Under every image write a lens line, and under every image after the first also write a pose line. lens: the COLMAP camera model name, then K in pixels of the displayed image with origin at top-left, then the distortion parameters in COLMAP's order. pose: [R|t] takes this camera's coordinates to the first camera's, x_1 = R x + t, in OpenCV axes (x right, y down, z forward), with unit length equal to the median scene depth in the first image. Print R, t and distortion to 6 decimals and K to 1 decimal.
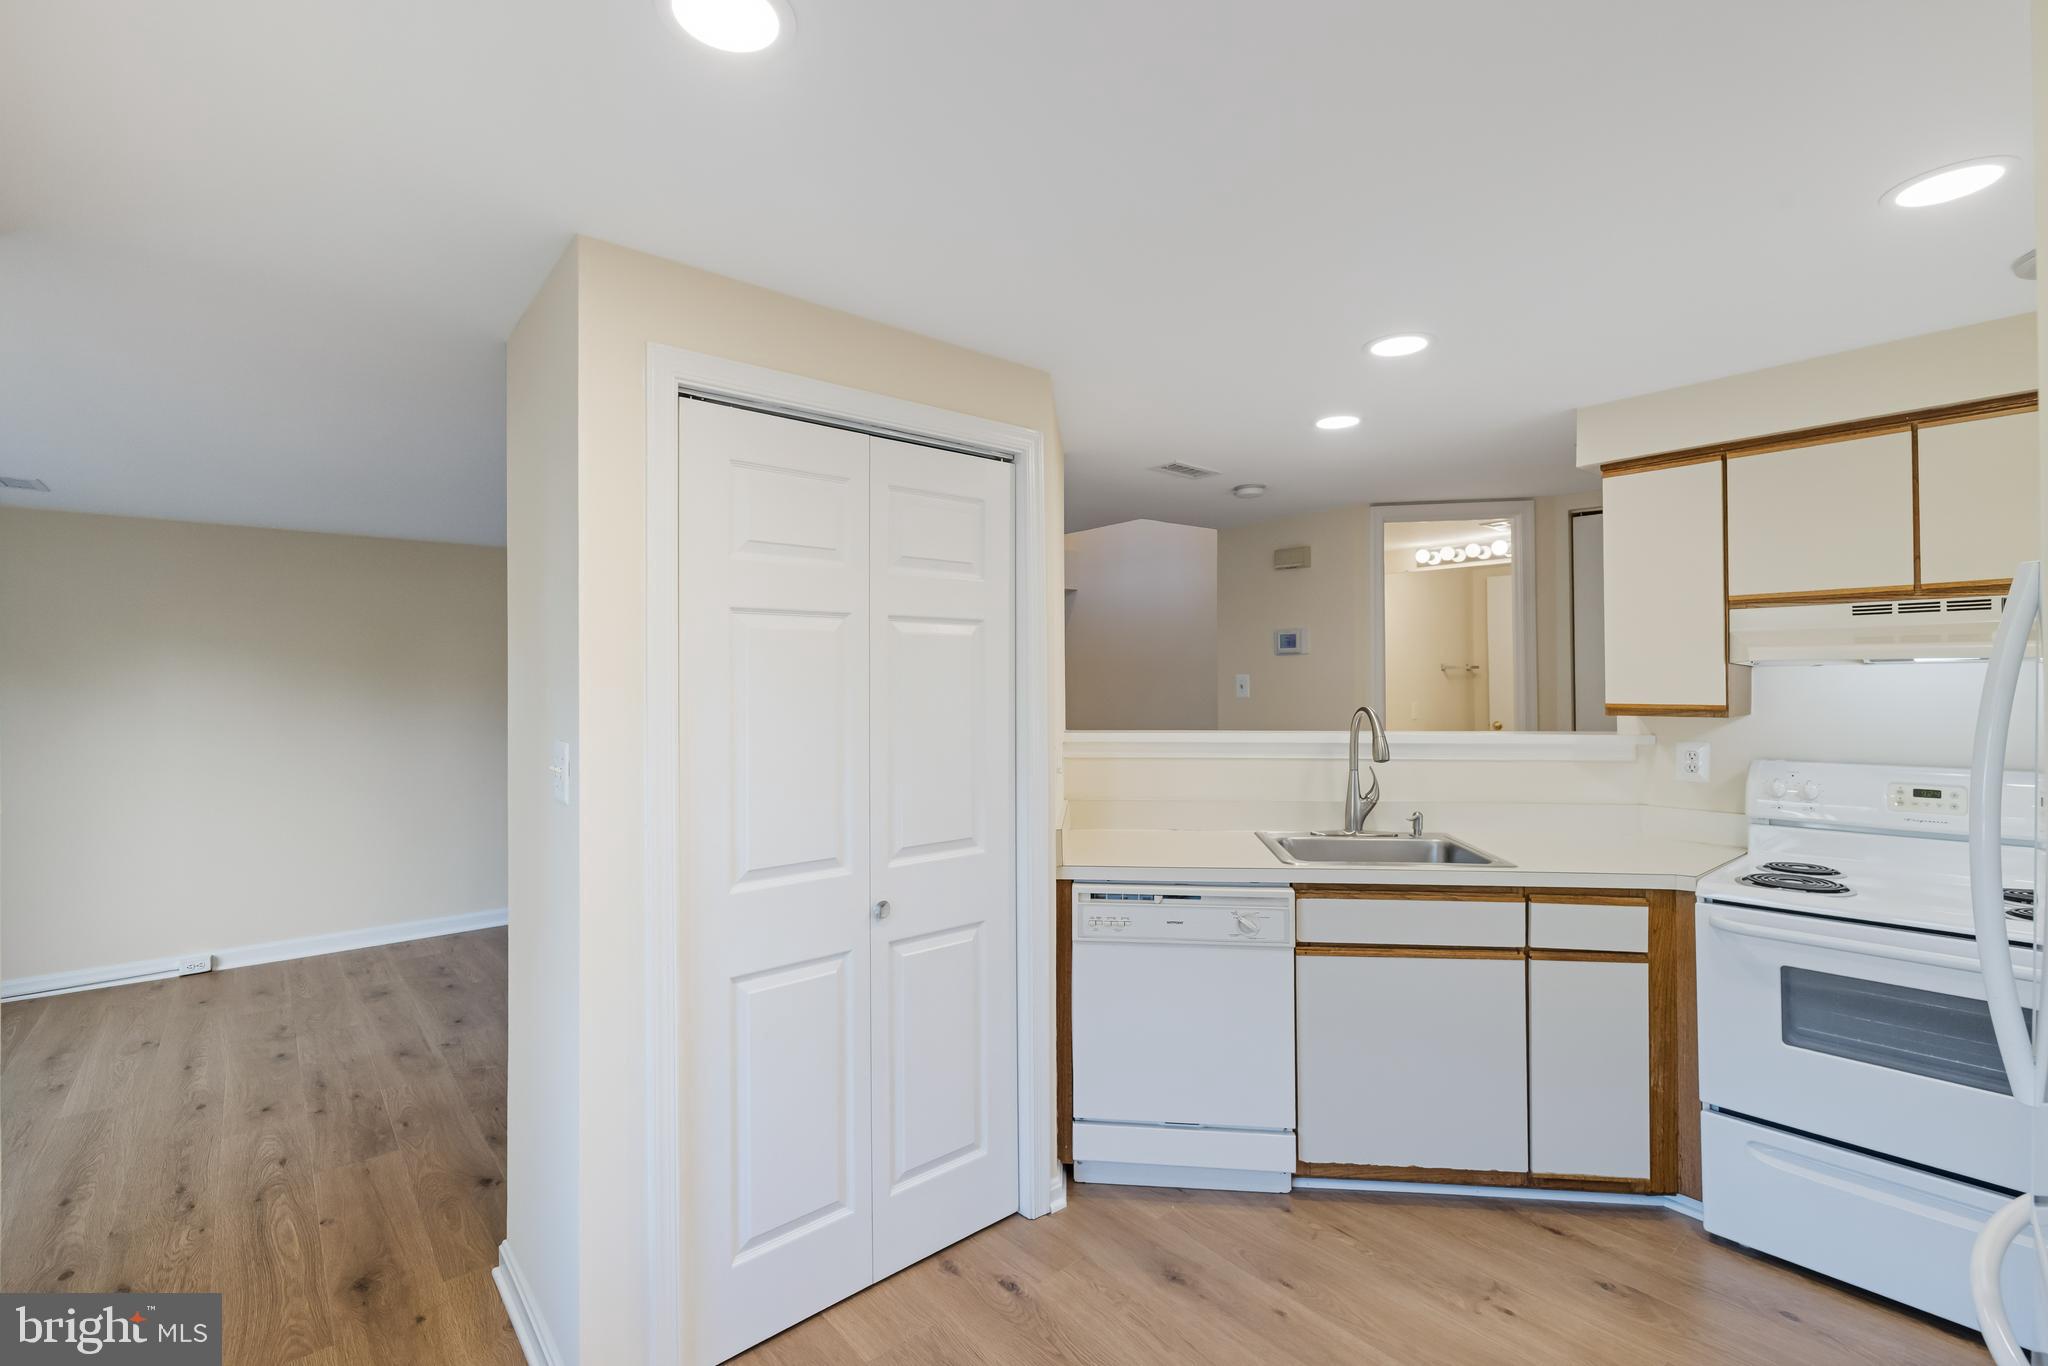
lens RADIAL K [[908.5, 0, 1019.5], [0, 908.5, 672.4], [0, 0, 1]] dist [0.000795, 0.000307]
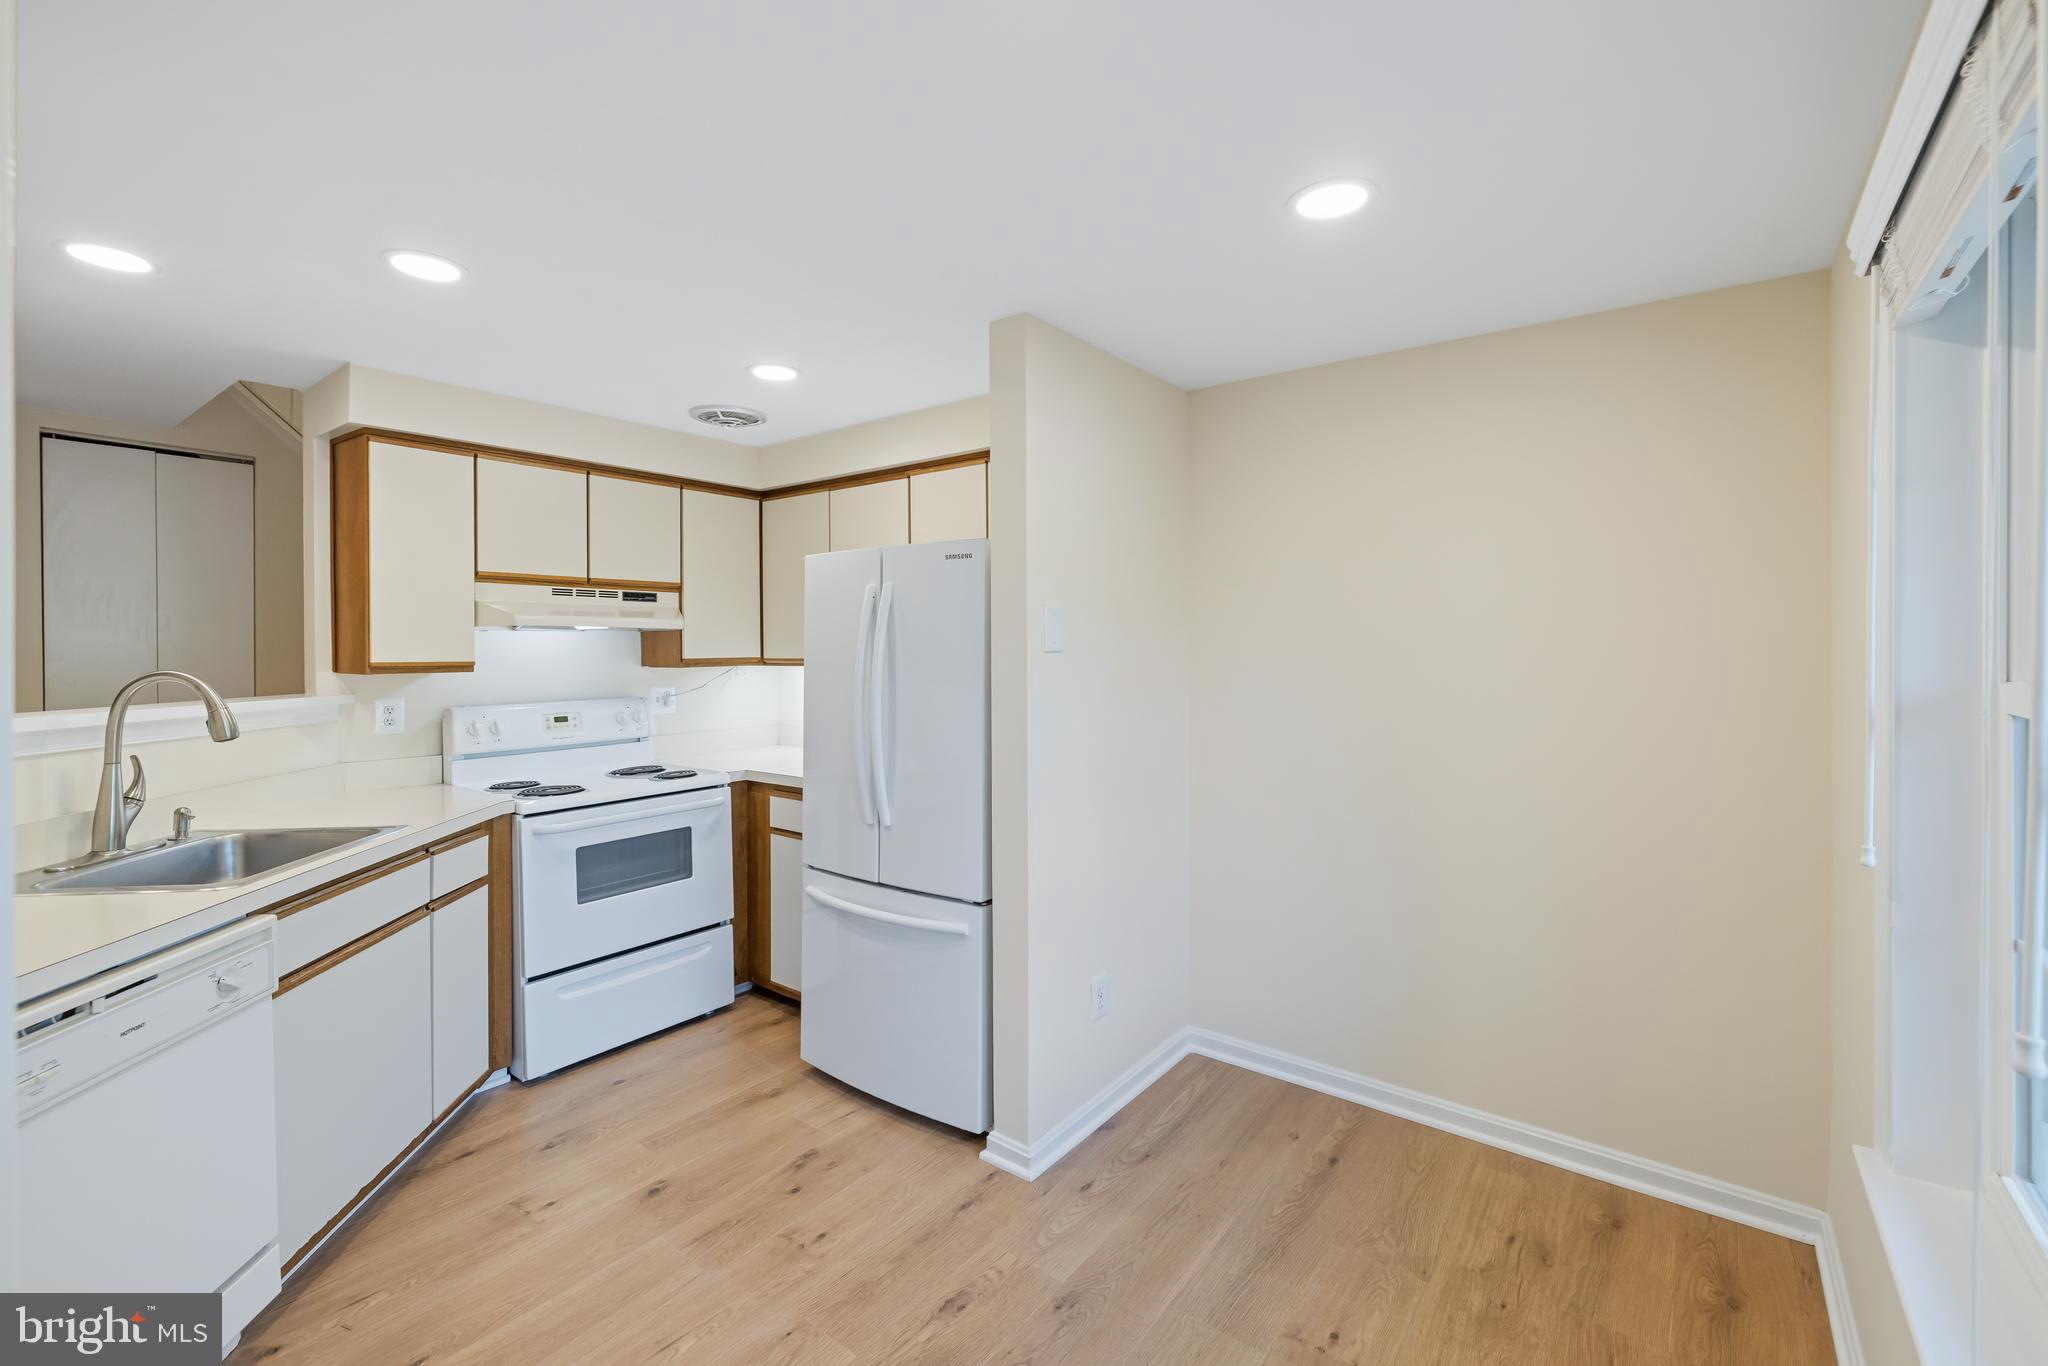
lens RADIAL K [[871.4, 0, 1021.3], [0, 871.4, 655.8], [0, 0, 1]] dist [-0.001543, -0.000004]
pose [[-0.215806, -0.000280, 0.976436, -0.525440], [-0.004860, 0.999988, -0.000788, 0.027308], [-0.976424, -0.004915, -0.215805, 0.565424]]
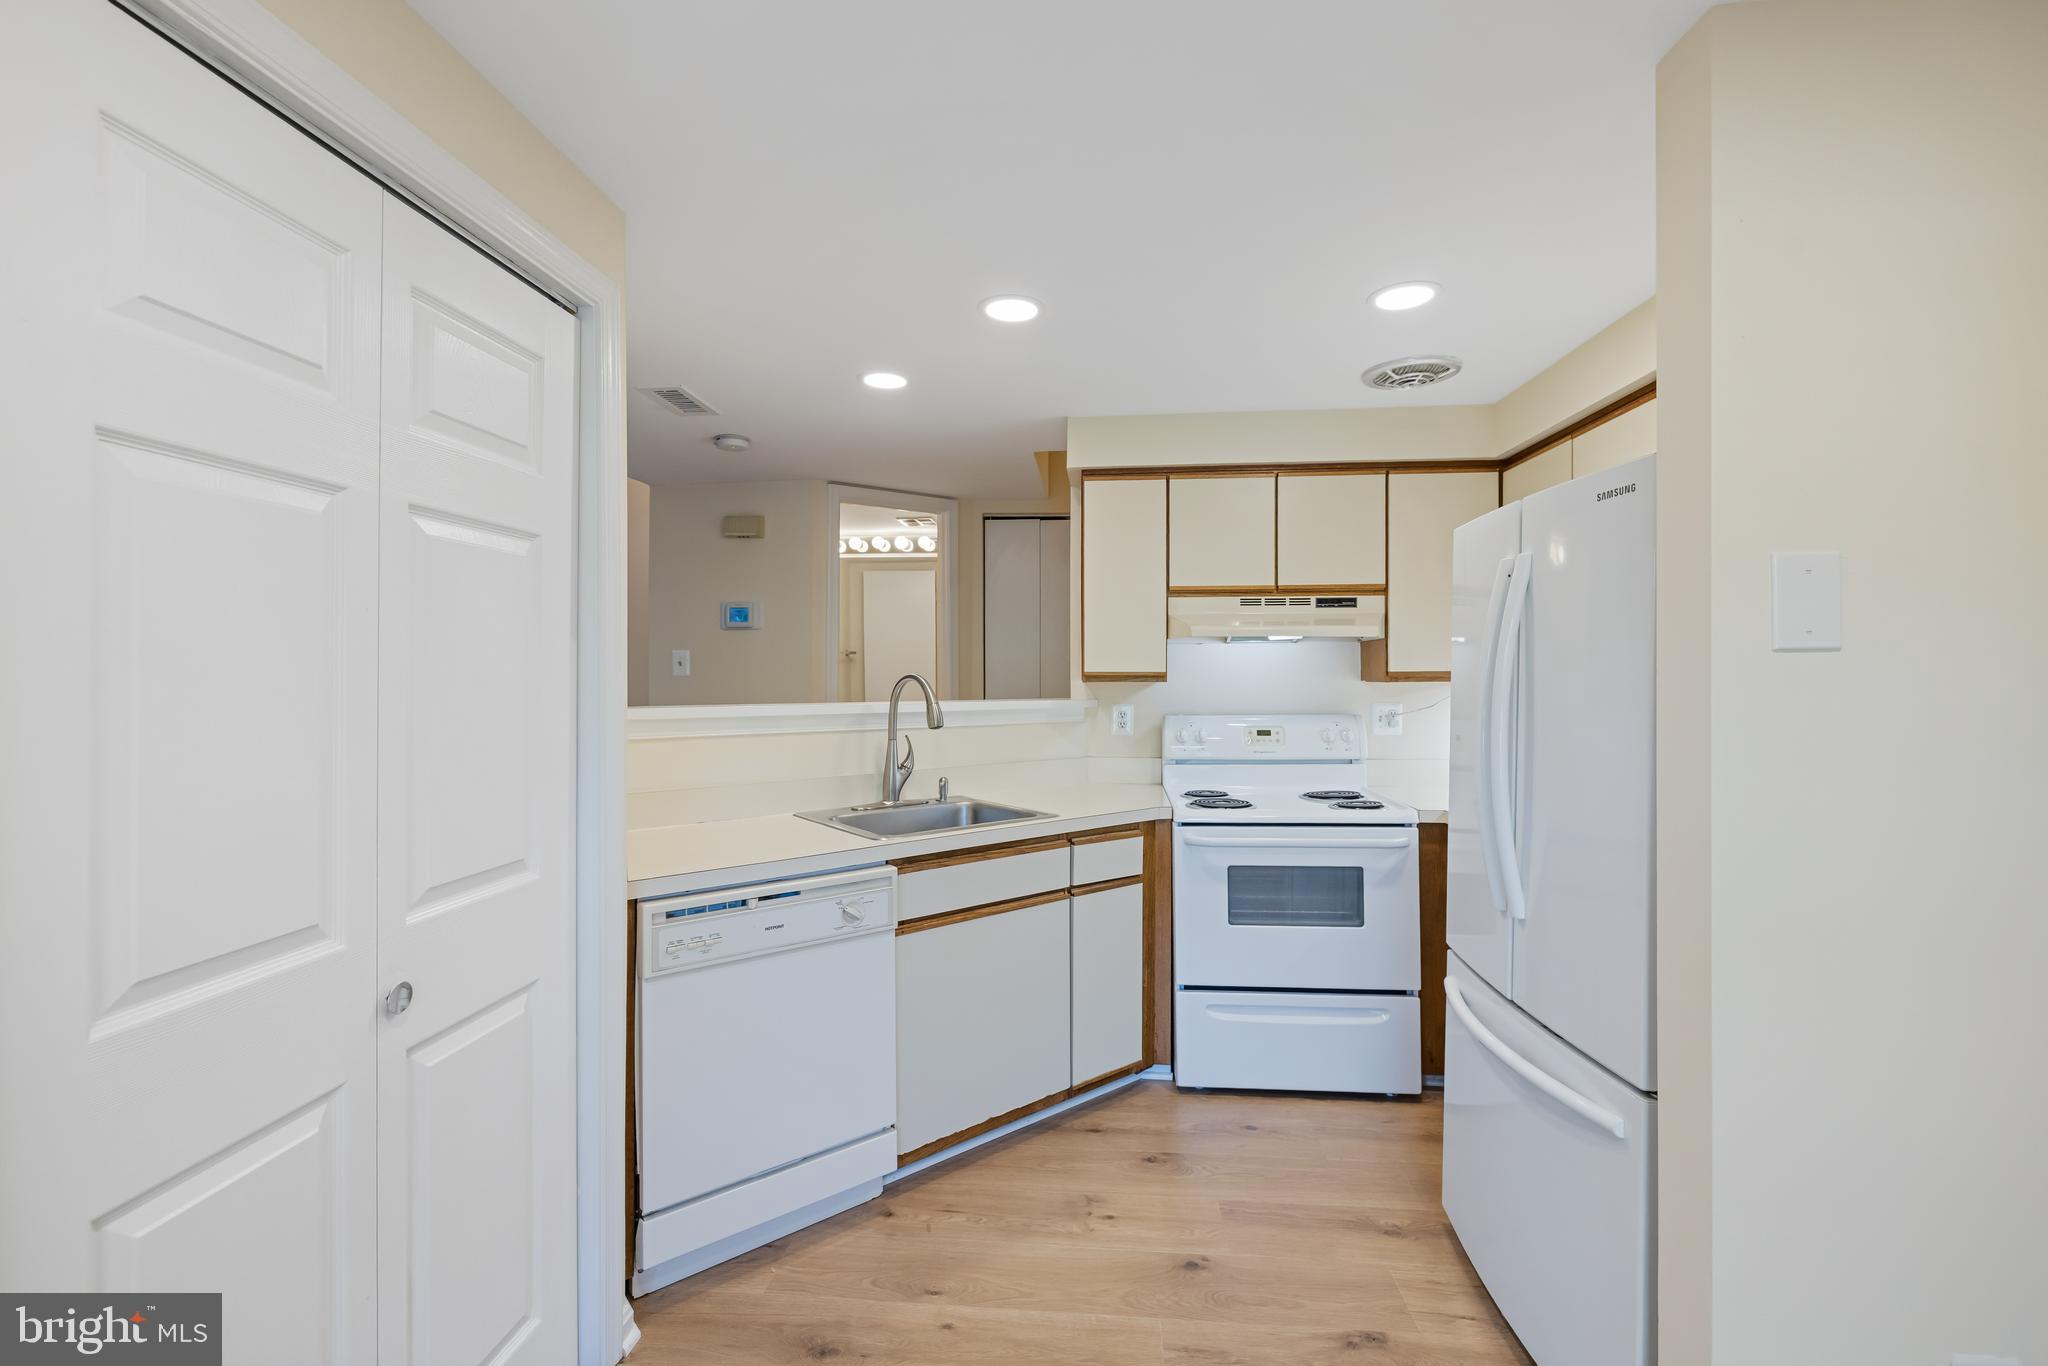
lens RADIAL K [[873.8, 0, 1031.0], [0, 873.8, 674.8], [0, 0, 1]] dist [0.002497, 0.000185]
pose [[0.709368, 0.004976, 0.704820, -0.232986], [-0.010245, 0.999942, 0.003252, 0.039622], [-0.704763, -0.009528, 0.709378, 0.273879]]
